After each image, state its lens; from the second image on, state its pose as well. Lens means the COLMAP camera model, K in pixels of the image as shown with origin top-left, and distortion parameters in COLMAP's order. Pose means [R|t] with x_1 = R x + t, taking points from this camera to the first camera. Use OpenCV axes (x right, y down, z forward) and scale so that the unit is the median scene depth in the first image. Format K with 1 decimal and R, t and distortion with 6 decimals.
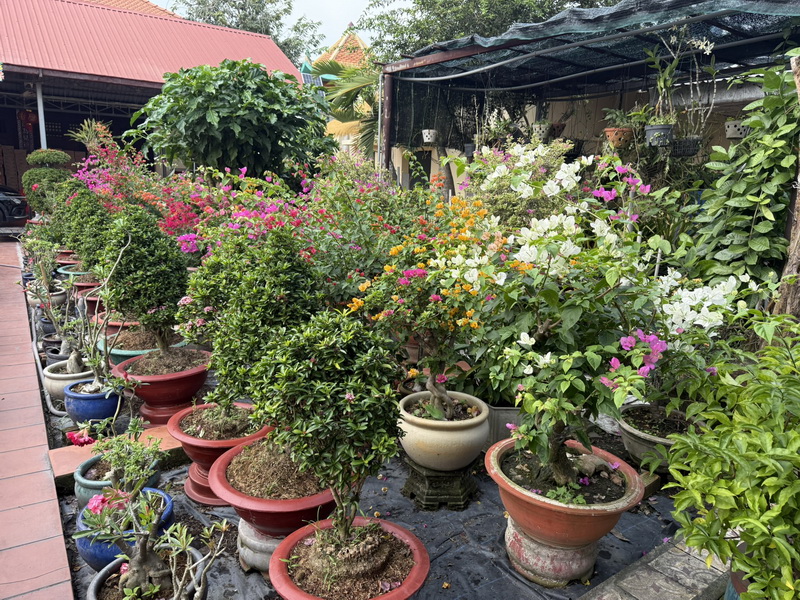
lens RADIAL K [[550.0, 0, 402.6], [0, 550.0, 303.2], [0, 0, 1]] dist [0.006321, 0.000560]
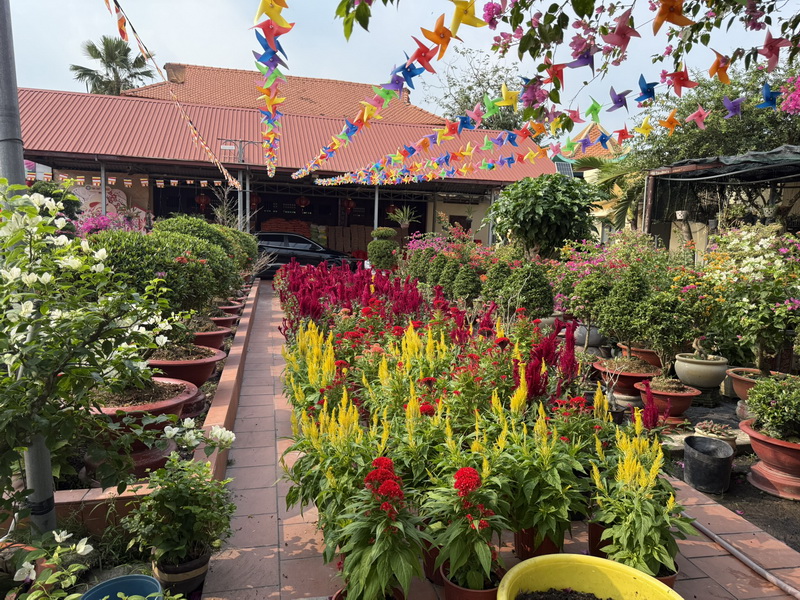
lens RADIAL K [[555.6, 0, 402.7], [0, 555.6, 294.3], [0, 0, 1]] dist [0.034501, -0.036964]
pose [[0.931530, 0.027499, -0.362625, -0.107413], [-0.075882, 0.989886, -0.119863, 0.149338], [0.355661, 0.139173, 0.924195, -0.661999]]
